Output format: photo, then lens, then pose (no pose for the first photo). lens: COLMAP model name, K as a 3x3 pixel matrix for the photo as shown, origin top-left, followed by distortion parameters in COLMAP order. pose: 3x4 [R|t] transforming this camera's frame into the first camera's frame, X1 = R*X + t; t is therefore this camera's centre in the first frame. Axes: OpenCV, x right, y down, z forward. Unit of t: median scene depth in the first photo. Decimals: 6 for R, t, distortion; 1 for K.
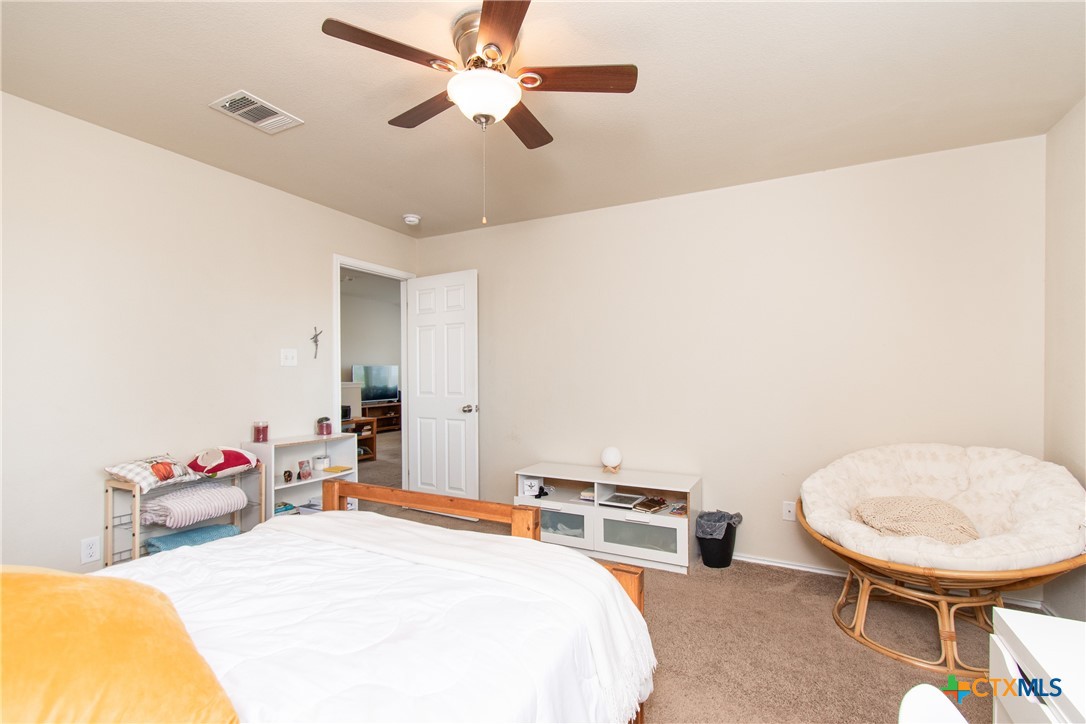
lens RADIAL K [[483.8, 0, 547.3], [0, 483.8, 363.0], [0, 0, 1]] dist [-0.000389, 0.000040]
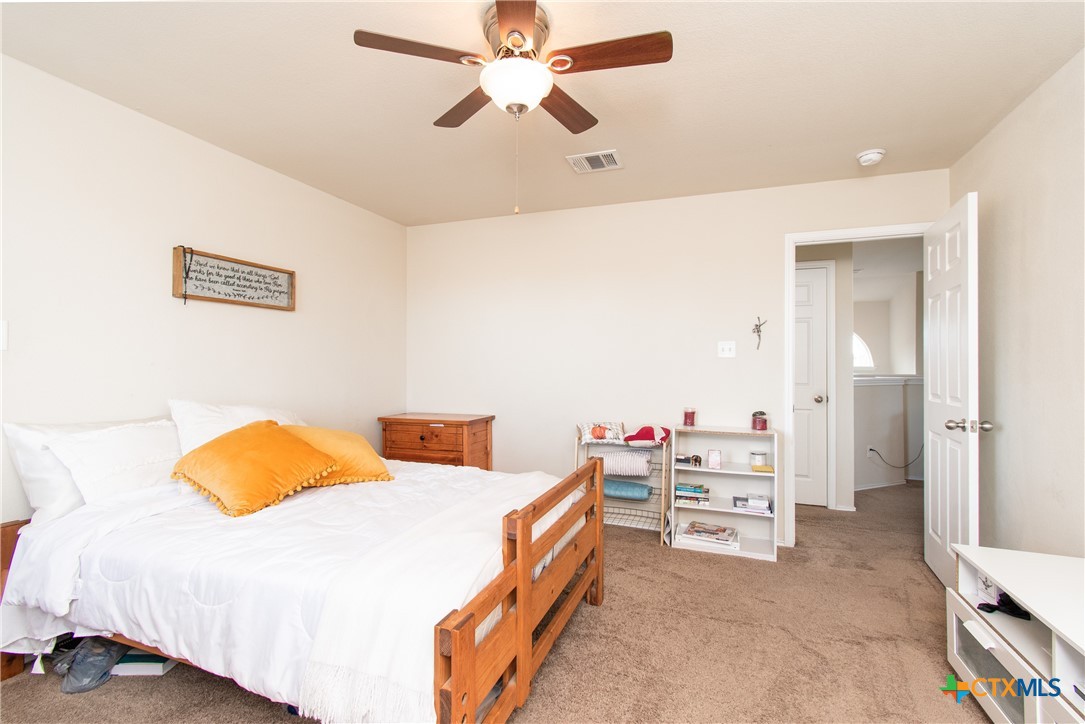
lens RADIAL K [[483.4, 0, 546.8], [0, 483.4, 363.0], [0, 0, 1]] dist [-0.000389, 0.000040]
pose [[0.125420, 0.002011, -0.992102, 0.485004], [0.017189, 0.999843, 0.004200, 0.005938], [0.991955, -0.017580, 0.125365, 0.526857]]
